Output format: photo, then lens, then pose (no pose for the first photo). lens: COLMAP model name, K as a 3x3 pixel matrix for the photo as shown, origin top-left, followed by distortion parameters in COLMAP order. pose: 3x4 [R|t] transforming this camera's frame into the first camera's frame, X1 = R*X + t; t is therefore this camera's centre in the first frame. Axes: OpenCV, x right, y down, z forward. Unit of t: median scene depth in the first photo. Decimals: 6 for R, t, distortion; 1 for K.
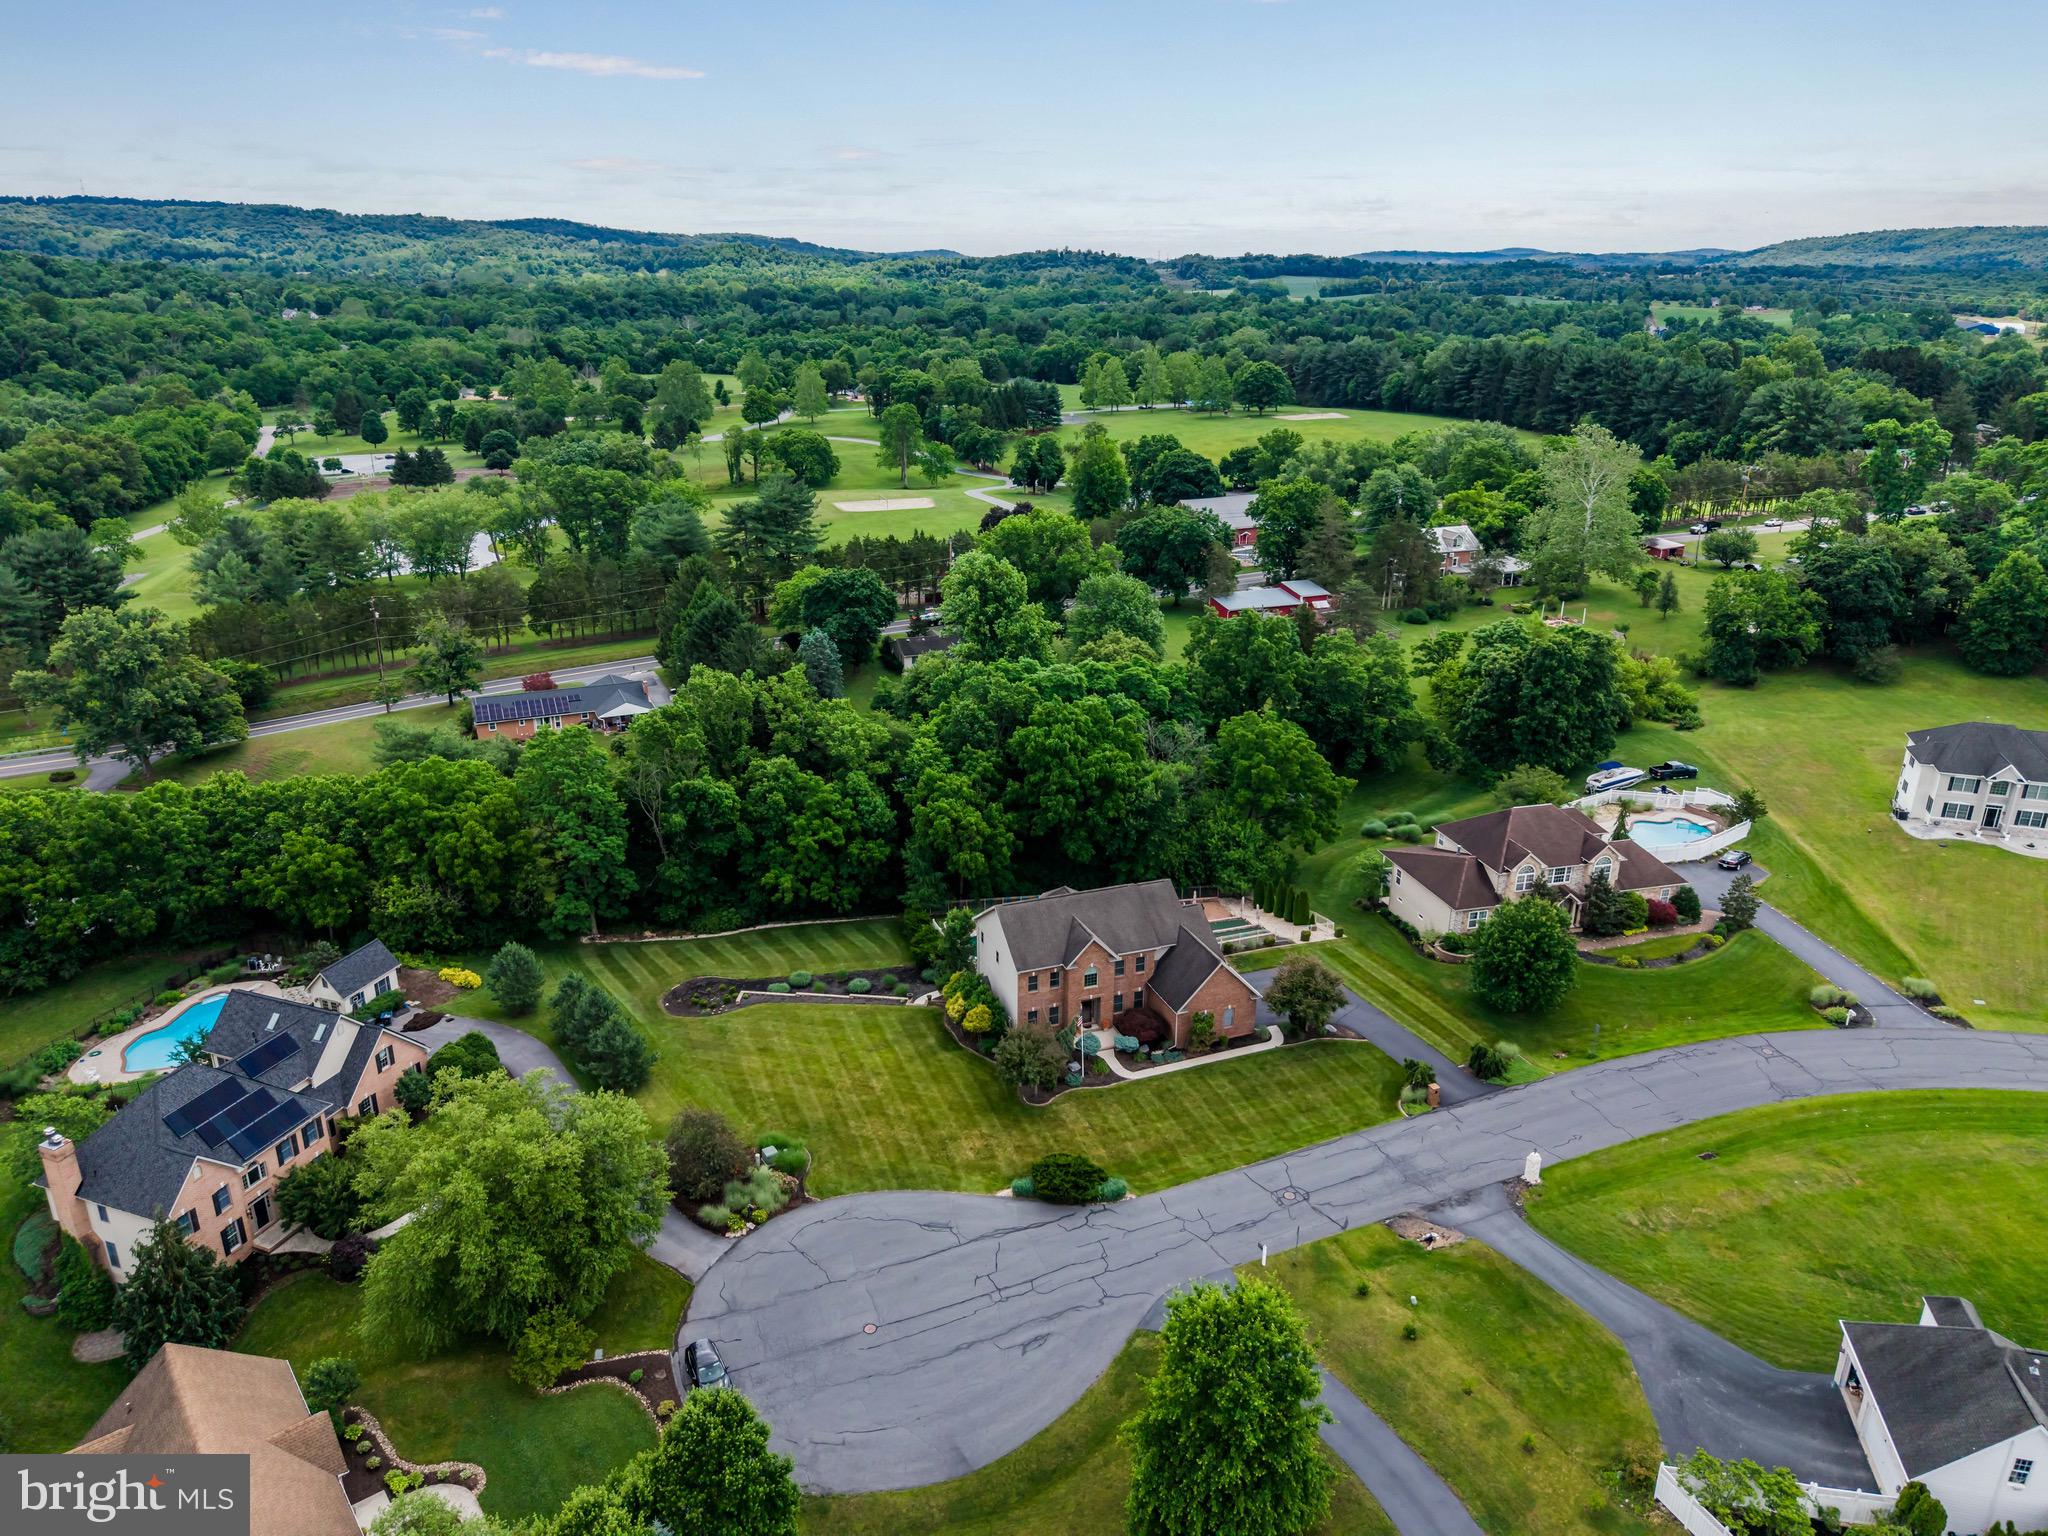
lens RADIAL K [[1367.9, 0, 1008.2], [0, 1367.9, 715.2], [0, 0, 1]] dist [0.022712, -0.024079]
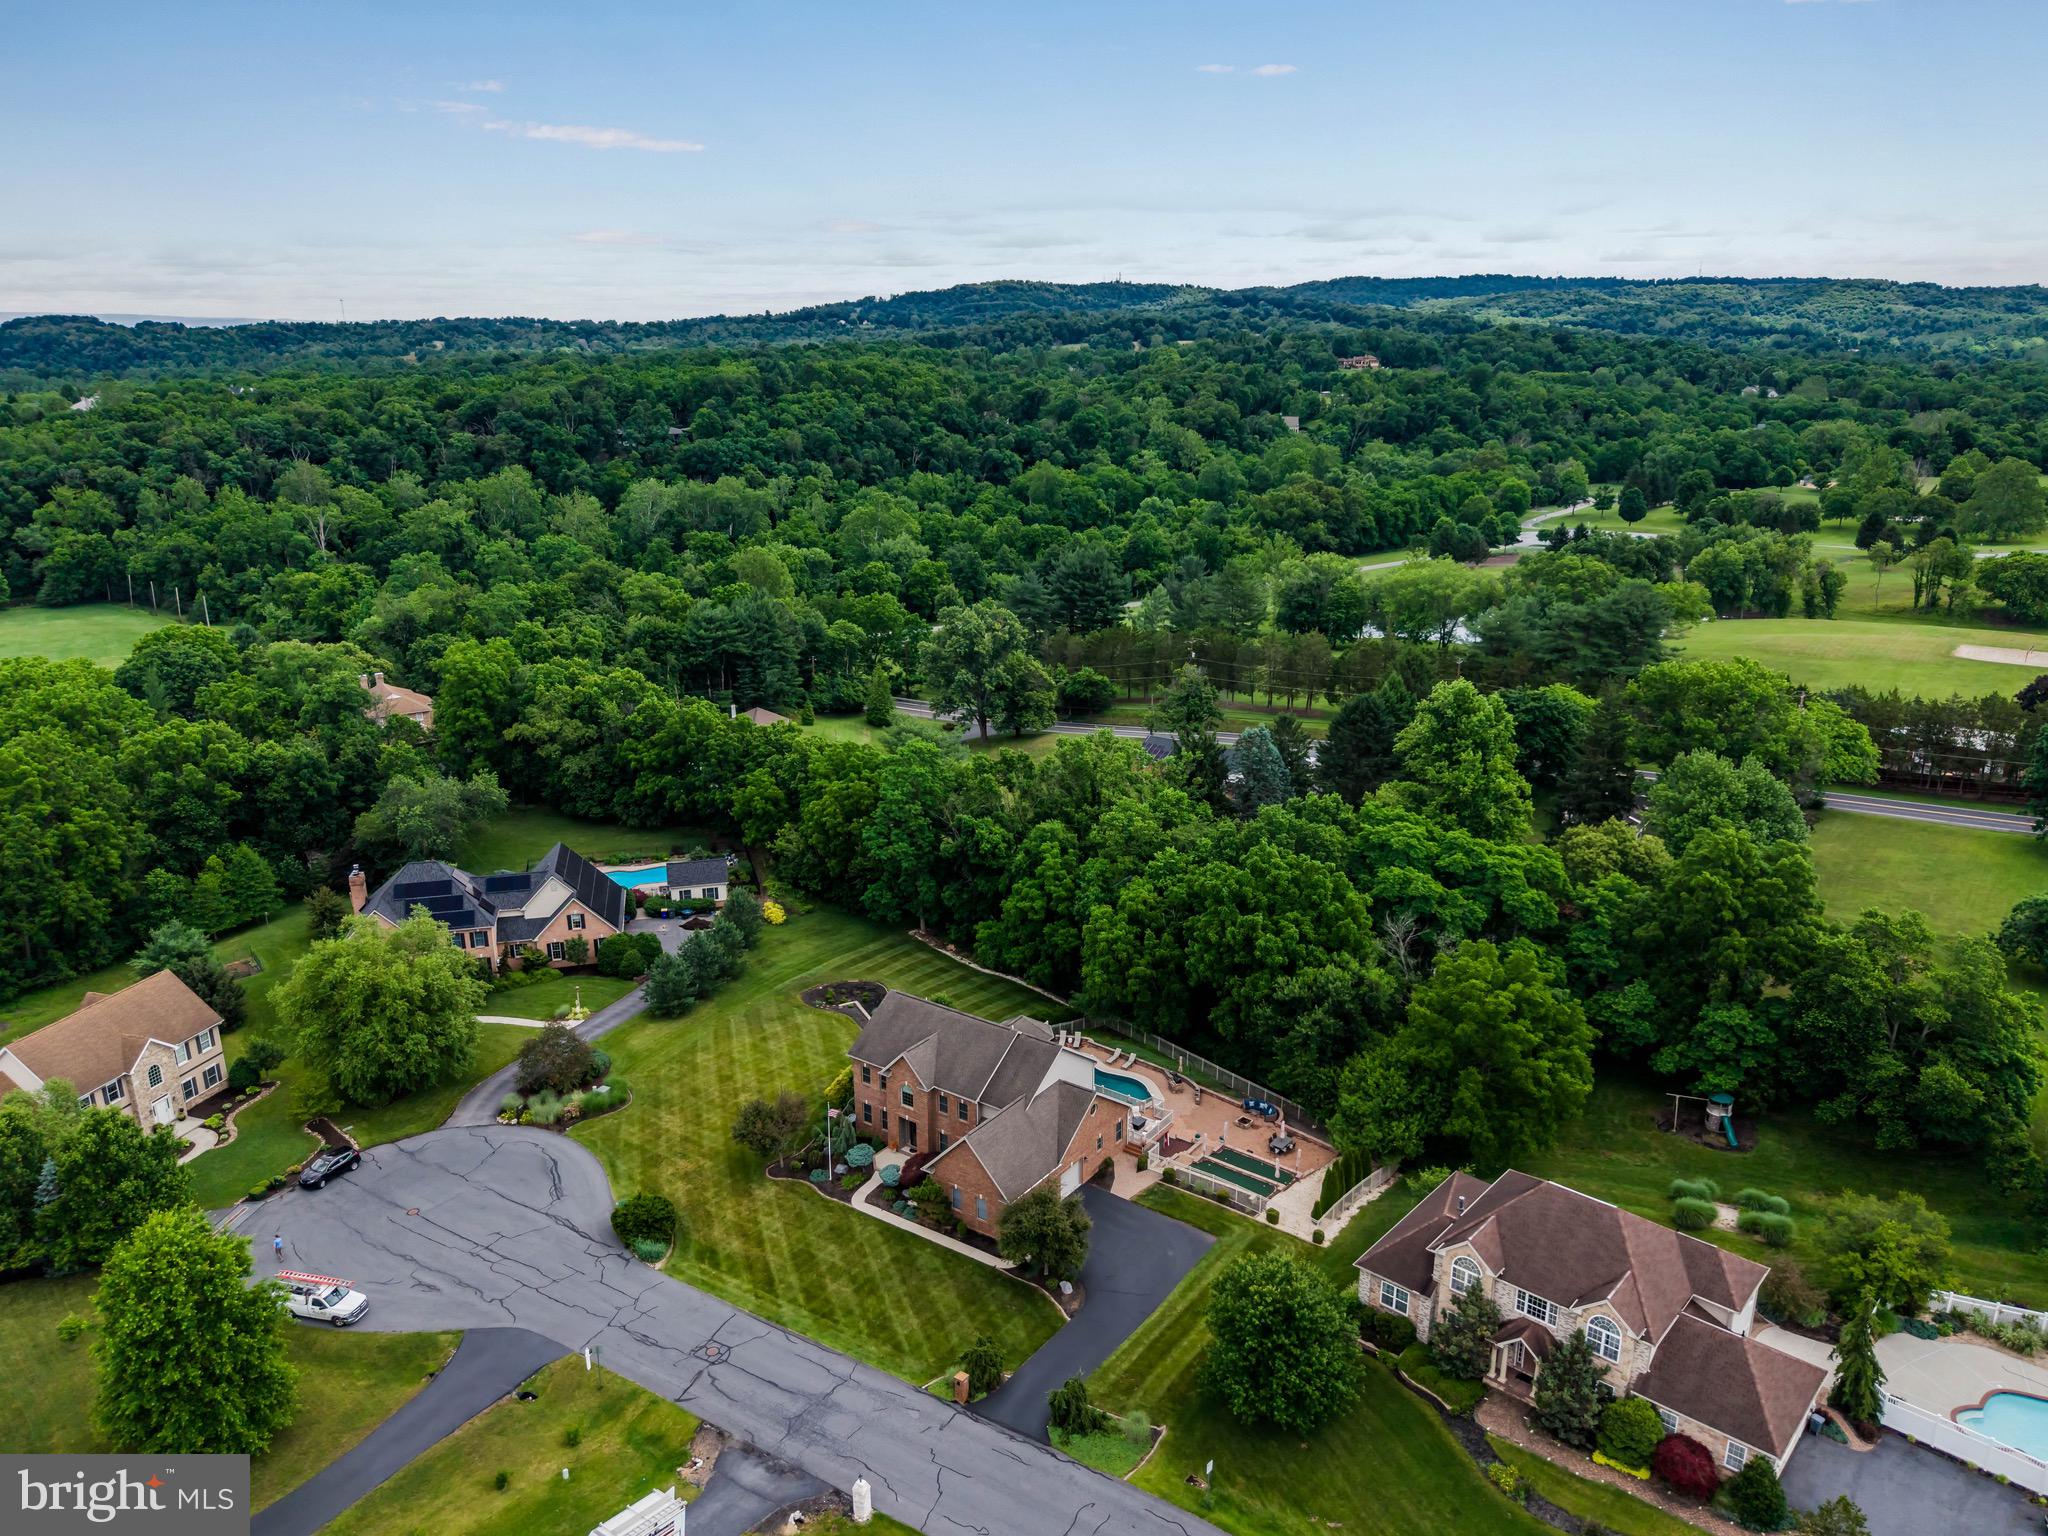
lens RADIAL K [[1431.9, 0, 1067.0], [0, 1431.9, 799.8], [0, 0, 1]] dist [0.024961, -0.028212]
pose [[0.573959, 0.248594, -0.780239, 0.568301], [-0.255351, 0.959632, 0.117910, -0.097051], [0.778054, 0.131559, 0.614268, 0.320242]]
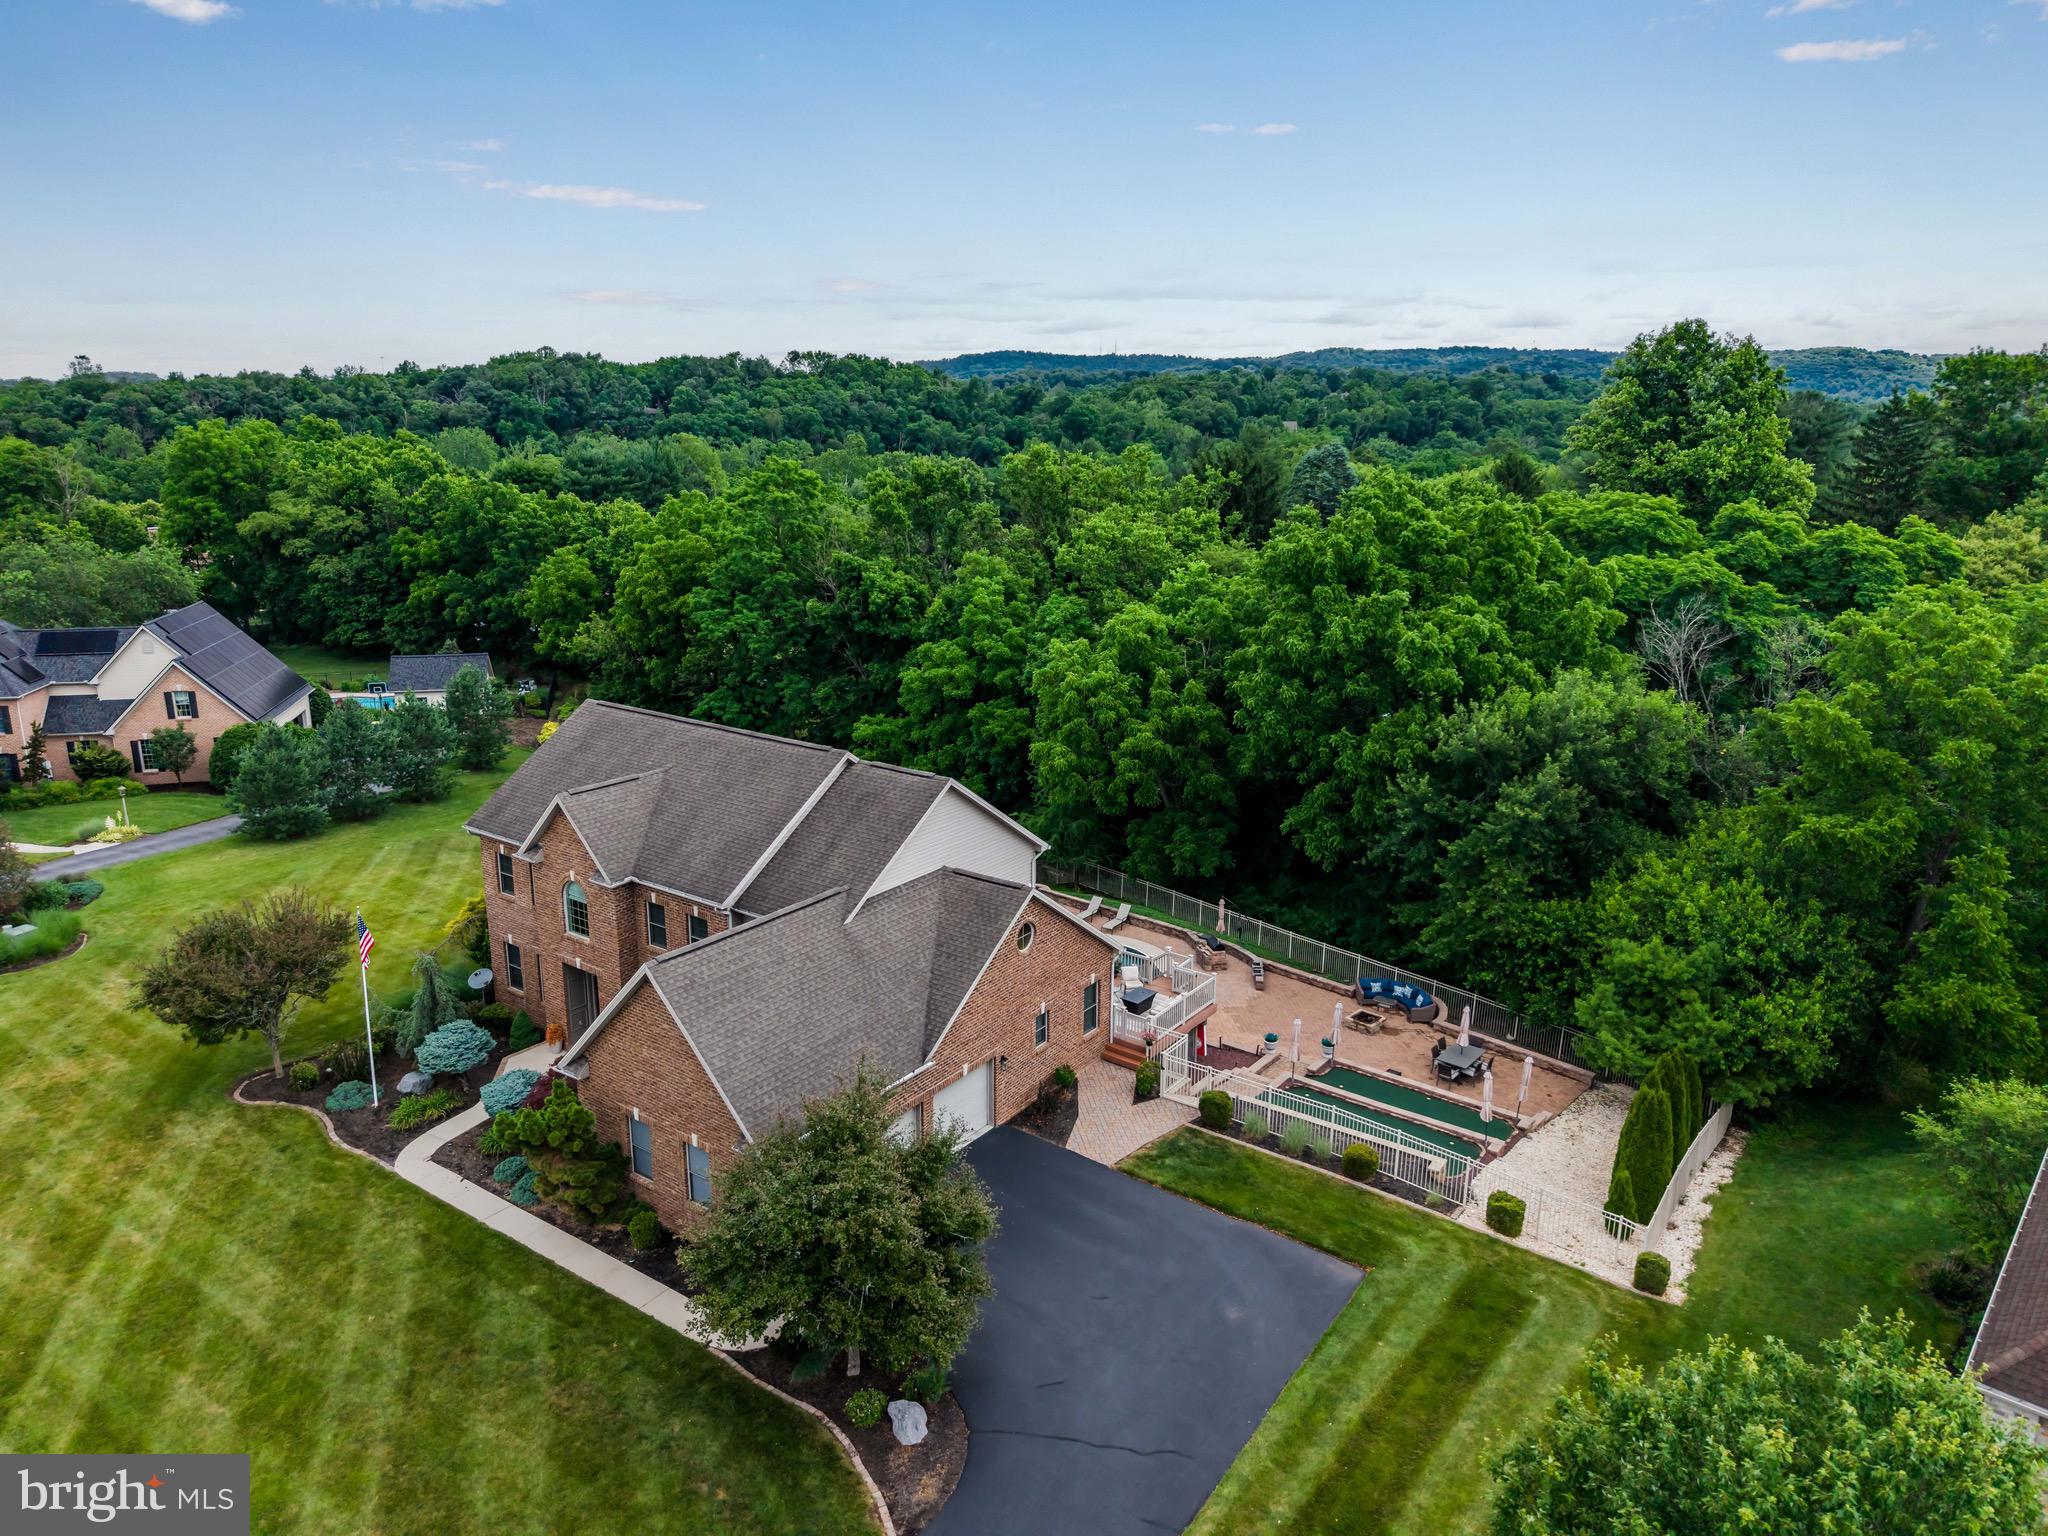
lens RADIAL K [[1367.9, 0, 1021.0], [0, 1367.9, 767.5], [0, 0, 1]] dist [0.022712, -0.024079]
pose [[0.547952, 0.210961, -0.809471, 0.295228], [-0.263340, 0.961979, 0.072445, 0.064603], [0.793977, 0.173470, 0.582673, 0.598170]]
